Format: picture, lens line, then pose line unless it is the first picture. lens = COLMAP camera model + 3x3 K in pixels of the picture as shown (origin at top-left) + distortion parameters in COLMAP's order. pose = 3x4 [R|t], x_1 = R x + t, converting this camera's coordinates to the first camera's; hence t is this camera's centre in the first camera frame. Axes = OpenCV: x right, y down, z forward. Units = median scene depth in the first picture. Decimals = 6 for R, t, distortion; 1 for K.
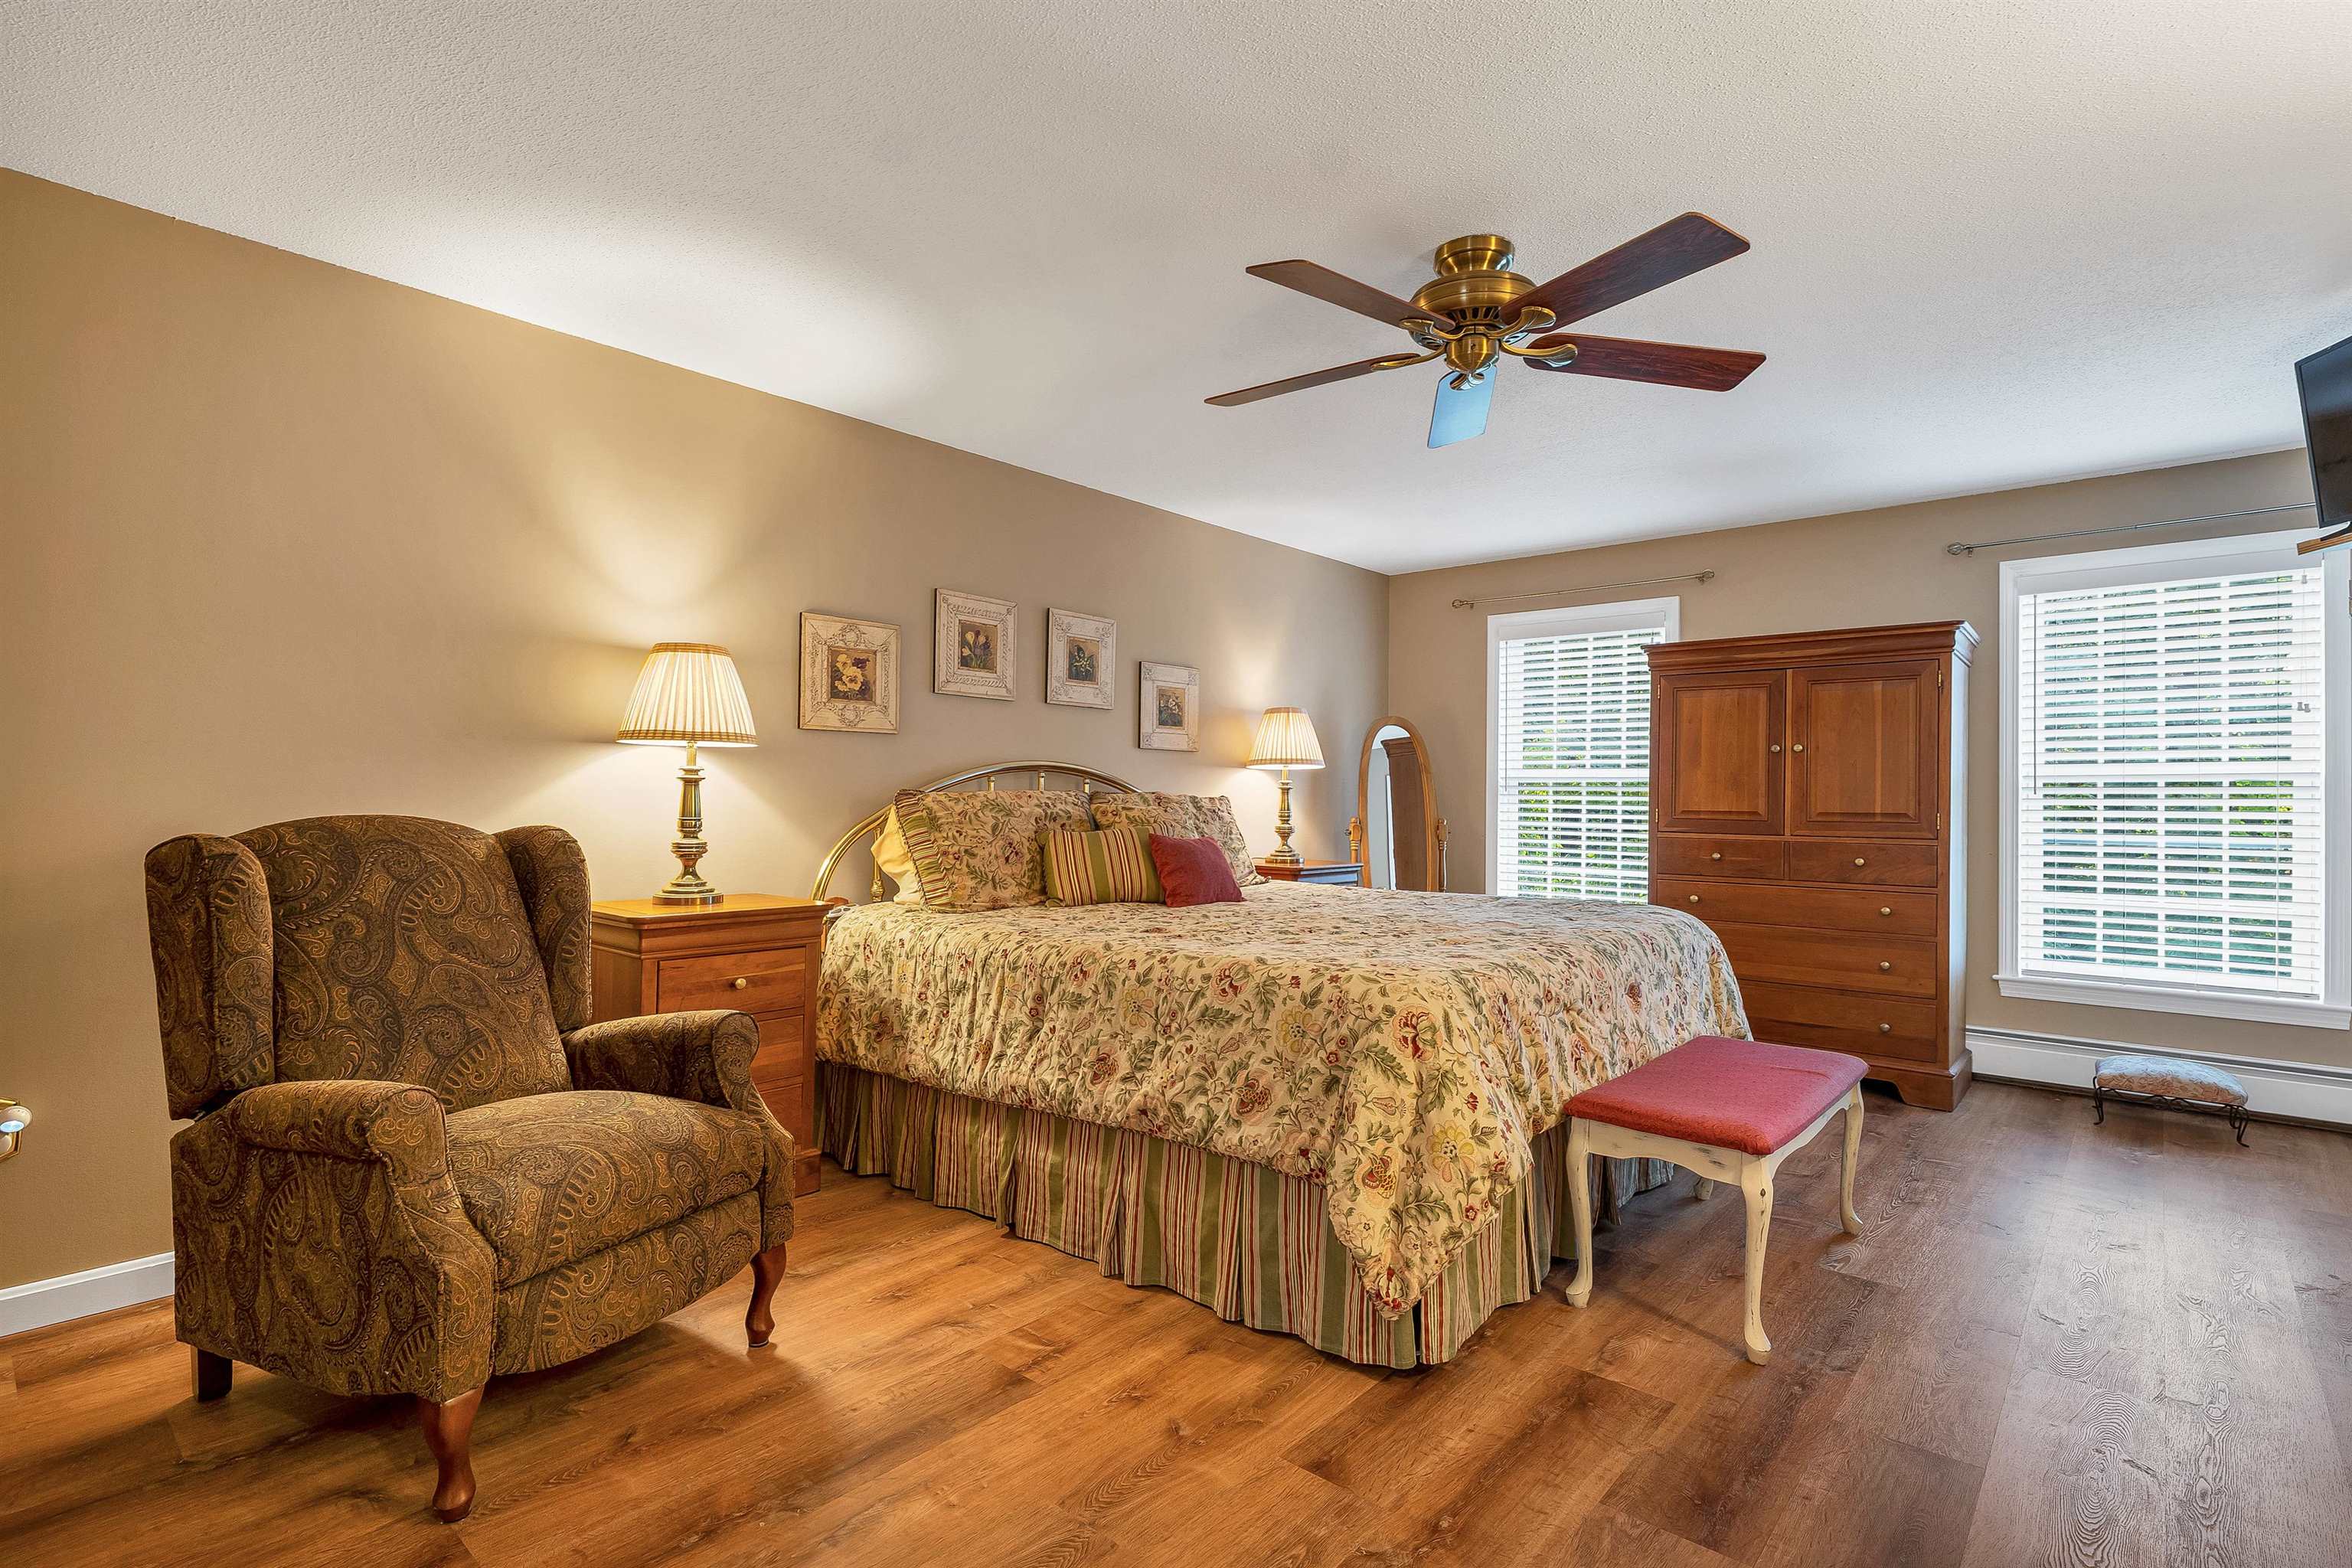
lens RADIAL K [[1105.6, 0, 1176.1], [0, 1105.6, 779.1], [0, 0, 1]] dist [-0.022105, -0.000362]
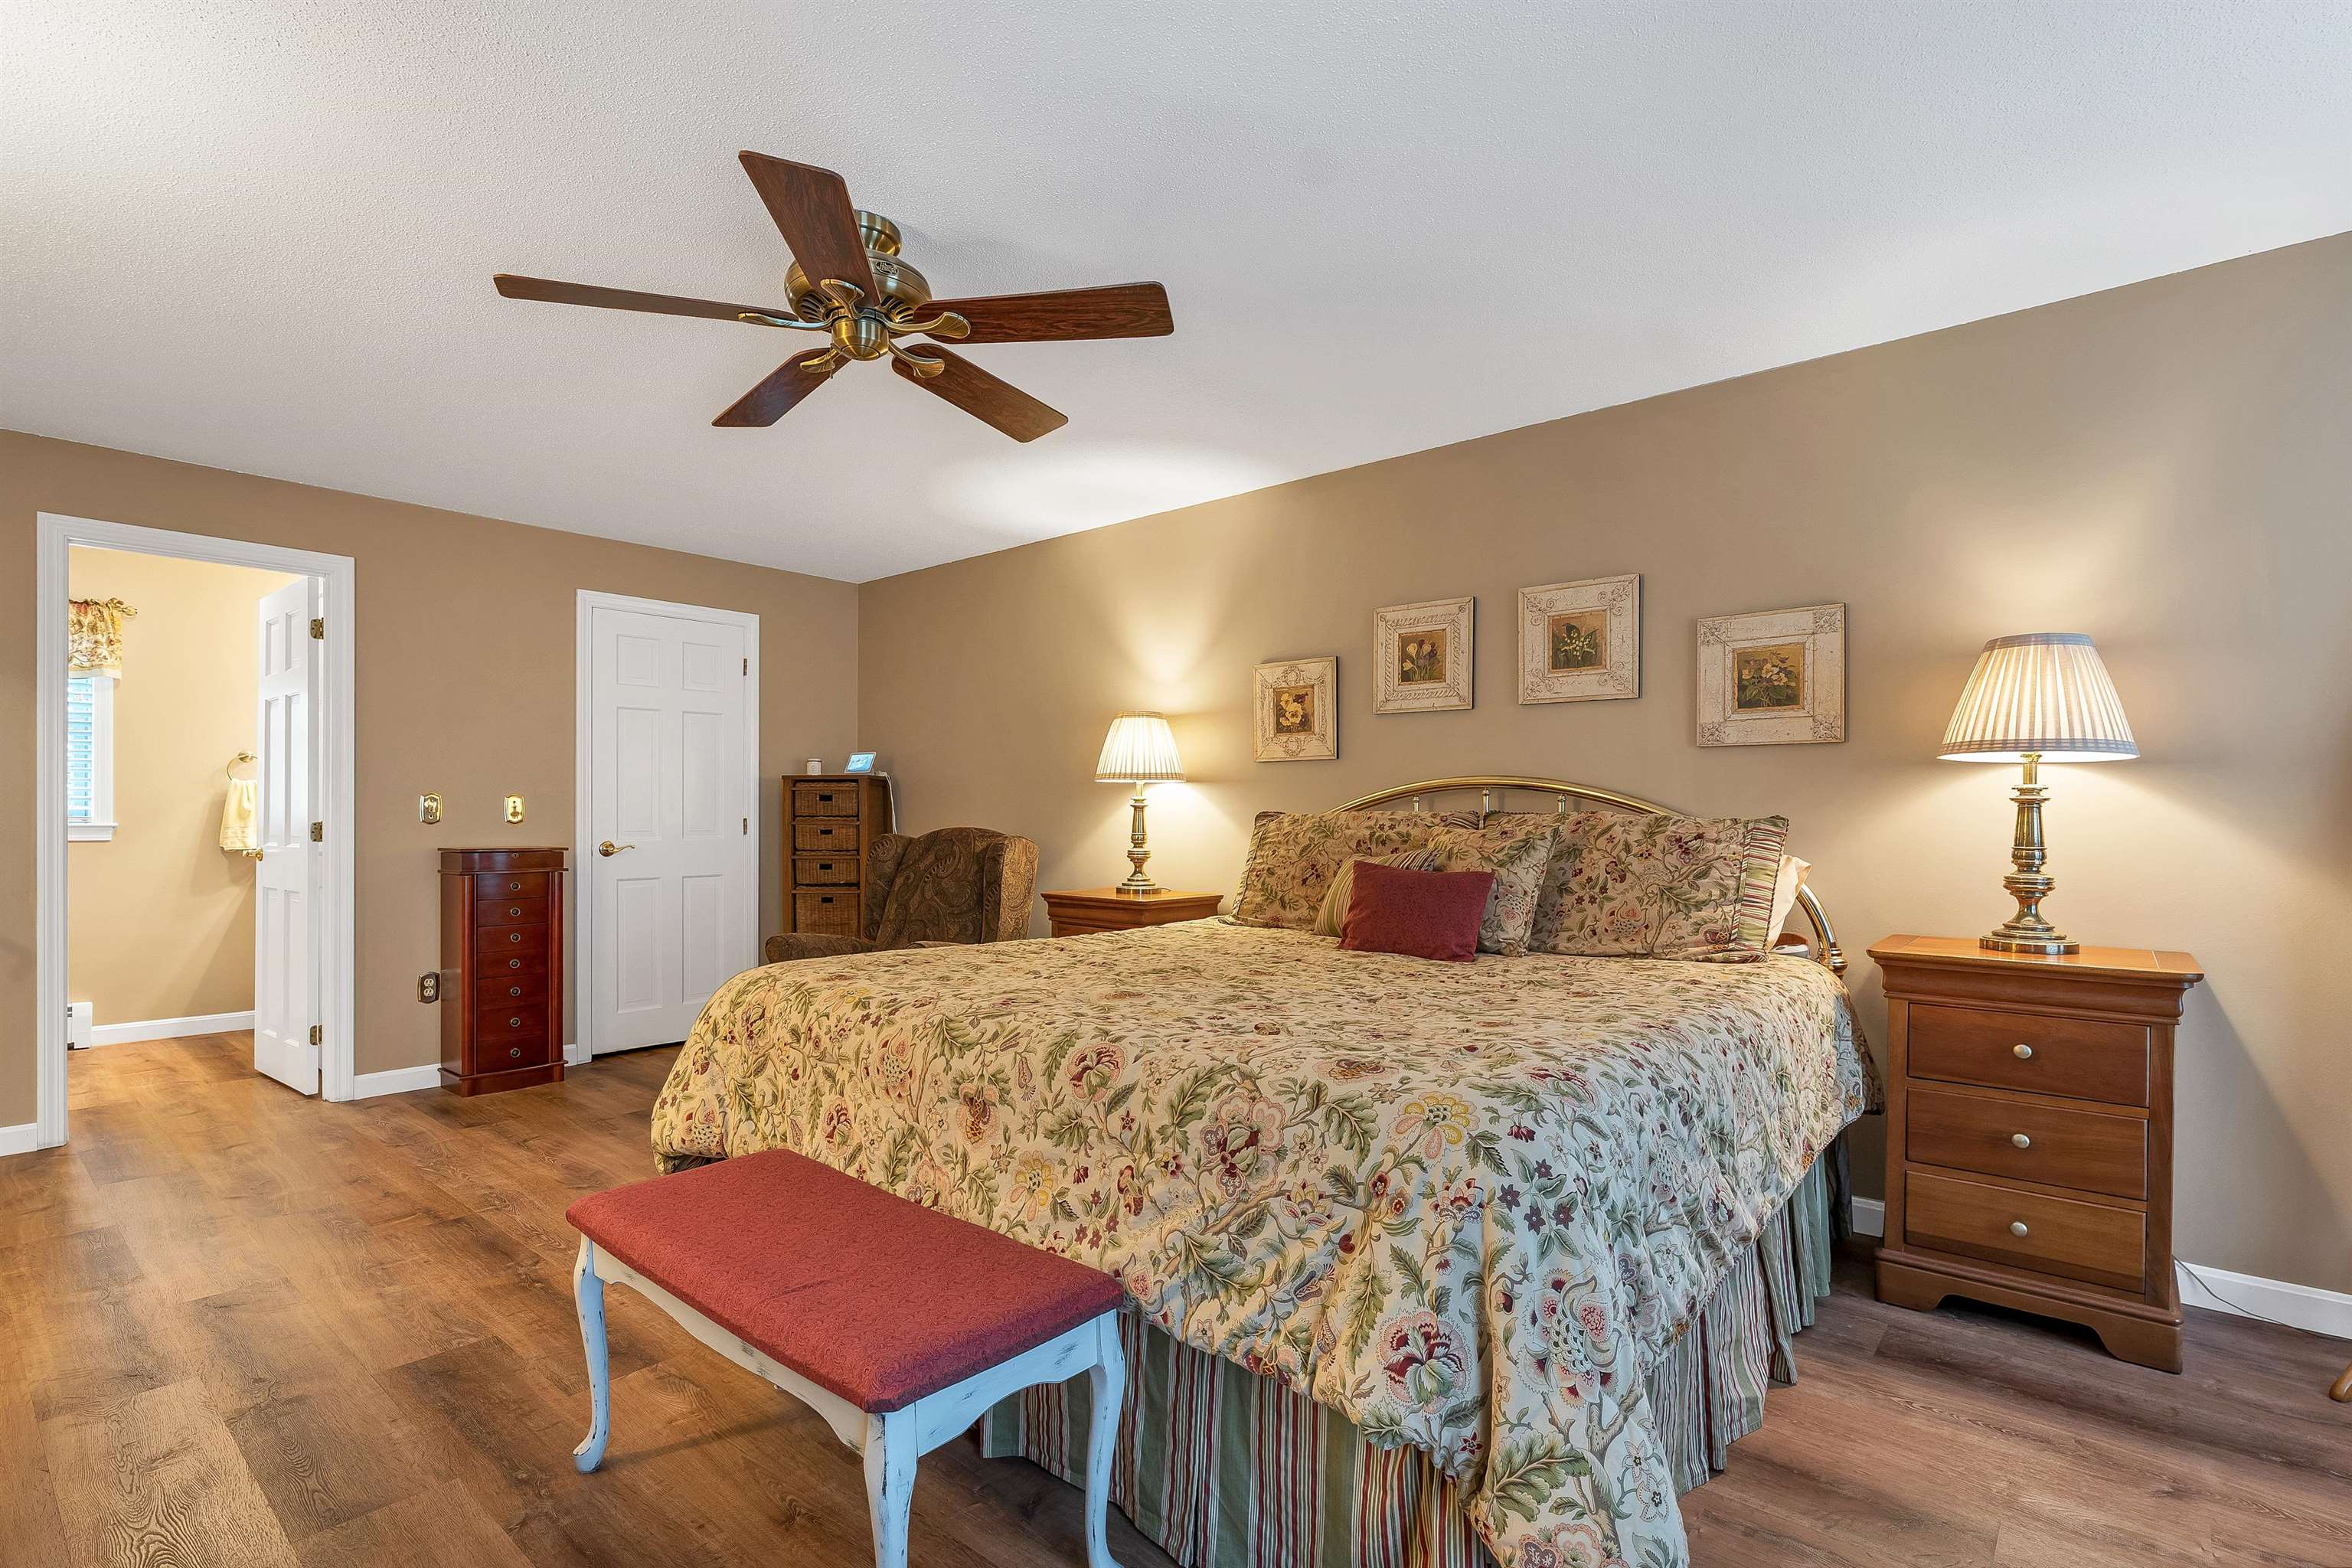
lens RADIAL K [[1105.6, 0, 1199.0], [0, 1105.6, 843.1], [0, 0, 1]] dist [-0.022105, -0.000362]
pose [[0.028819, 0.017619, -0.999429, 0.760689], [0.015661, 0.999714, 0.018075, 0.017613], [0.999462, -0.016173, 0.028534, 0.791419]]
